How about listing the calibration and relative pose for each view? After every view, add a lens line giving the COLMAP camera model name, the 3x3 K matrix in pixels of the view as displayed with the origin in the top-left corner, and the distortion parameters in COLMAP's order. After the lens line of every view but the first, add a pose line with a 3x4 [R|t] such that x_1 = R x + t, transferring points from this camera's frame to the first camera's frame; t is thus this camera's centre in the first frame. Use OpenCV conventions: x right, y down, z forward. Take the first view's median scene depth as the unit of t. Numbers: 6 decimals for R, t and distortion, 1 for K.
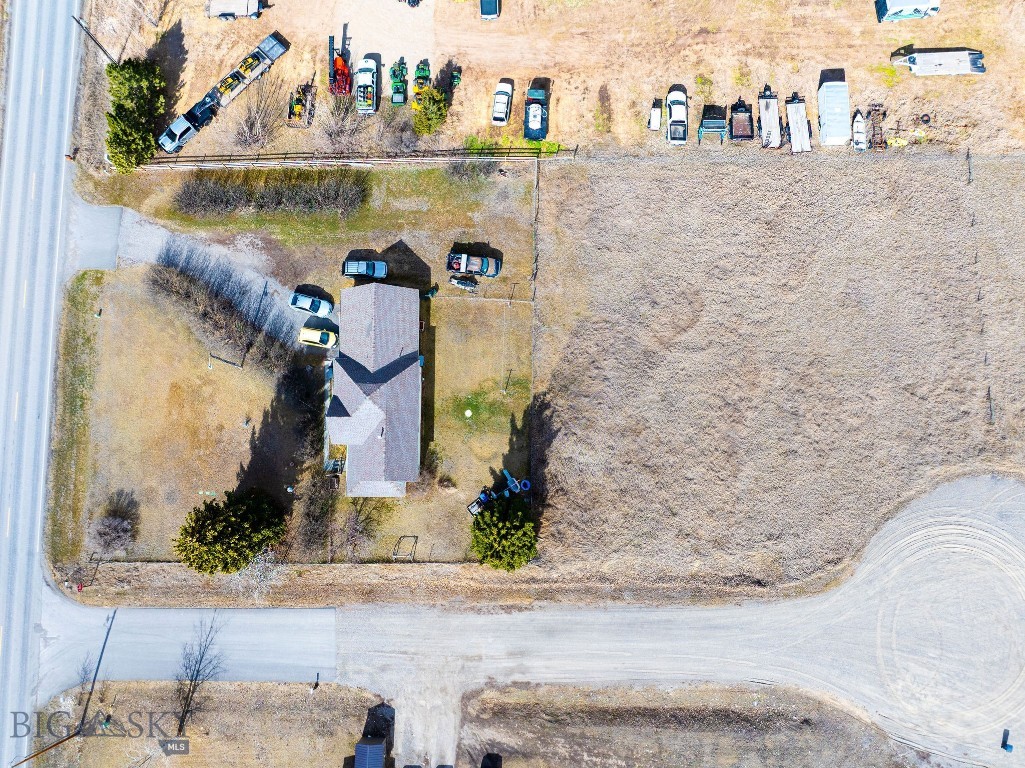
lens RADIAL K [[721.9, 0, 513.4], [0, 721.9, 380.9], [0, 0, 1]] dist [-0.038037, 0.007361]
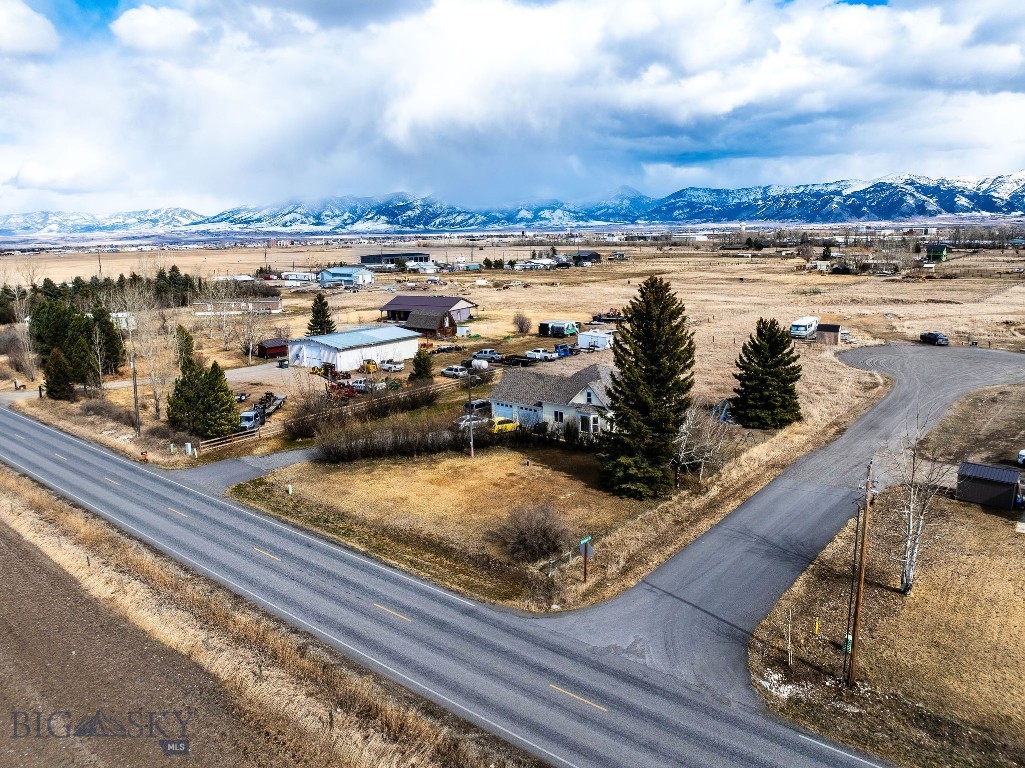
lens RADIAL K [[721.9, 0, 513.4], [0, 721.9, 380.9], [0, 0, 1]] dist [-0.038037, 0.007361]
pose [[0.634253, -0.156610, 0.757098, -1.031105], [0.770109, 0.214406, -0.600802, 0.548550], [-0.068234, 0.964107, 0.256595, 0.699512]]
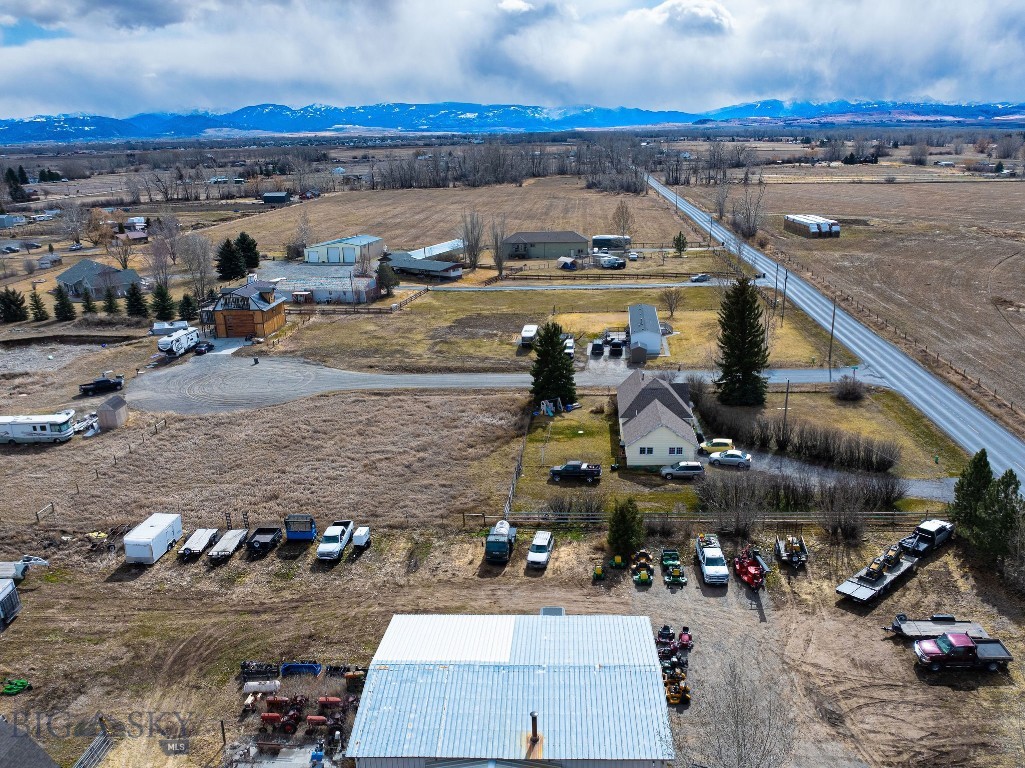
lens RADIAL K [[845.8, 0, 528.4], [0, 845.8, 451.8], [0, 0, 1]] dist [-0.041037, 0.001916]
pose [[-0.997686, 0.007296, 0.067602, -0.070082], [0.063483, -0.256156, 0.964549, -1.353061], [0.024354, 0.966608, 0.255100, 0.686254]]
